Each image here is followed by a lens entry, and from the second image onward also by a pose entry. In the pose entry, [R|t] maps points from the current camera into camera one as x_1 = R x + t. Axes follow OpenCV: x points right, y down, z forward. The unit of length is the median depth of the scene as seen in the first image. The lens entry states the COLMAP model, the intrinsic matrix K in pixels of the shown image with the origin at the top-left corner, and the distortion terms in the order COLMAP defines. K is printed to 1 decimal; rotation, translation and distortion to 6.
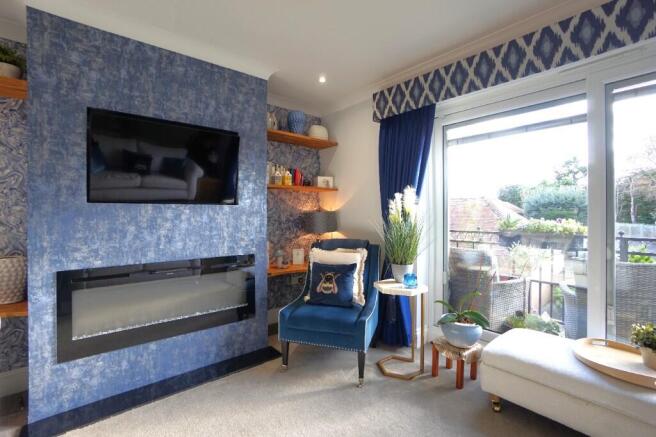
lens RADIAL K [[294.8, 0, 321.2], [0, 294.8, 213.2], [0, 0, 1]] dist [-0.056435, 0.022598]
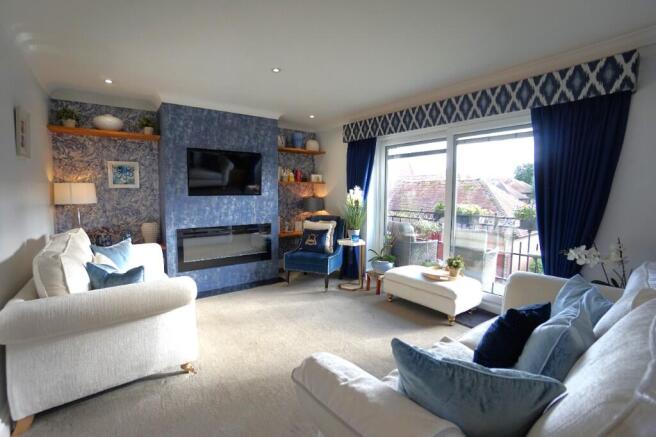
lens RADIAL K [[294.8, 0, 321.2], [0, 294.8, 213.2], [0, 0, 1]] dist [-0.056435, 0.022598]
pose [[0.998417, 0.011093, -0.055131, 0.169384], [-0.006826, 0.997008, 0.077001, -0.057860], [0.055820, -0.076503, 0.995506, -0.730302]]
